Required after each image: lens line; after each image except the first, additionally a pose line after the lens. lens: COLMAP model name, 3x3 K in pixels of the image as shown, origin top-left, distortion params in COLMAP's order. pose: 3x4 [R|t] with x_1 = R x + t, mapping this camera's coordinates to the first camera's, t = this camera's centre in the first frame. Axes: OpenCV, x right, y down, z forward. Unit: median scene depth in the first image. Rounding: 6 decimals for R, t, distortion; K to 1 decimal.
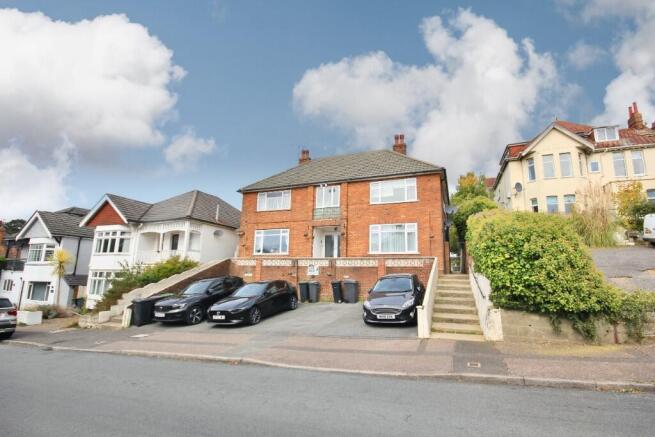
lens RADIAL K [[304.8, 0, 332.8], [0, 304.8, 220.2], [0, 0, 1]] dist [0.002550, 0.000123]
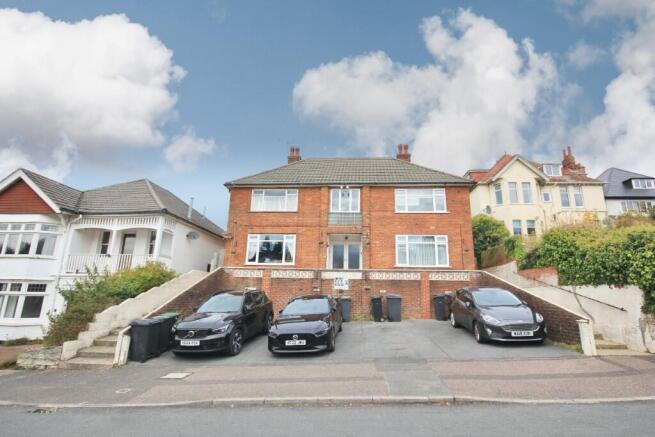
lens RADIAL K [[317.9, 0, 328.6], [0, 317.9, 221.7], [0, 0, 1]] dist [0.001079, -0.000225]
pose [[0.954173, 0.071662, 0.290548, -0.330373], [-0.057610, 0.996731, -0.056643, 0.039151], [-0.293657, 0.037309, 0.955182, 0.138022]]
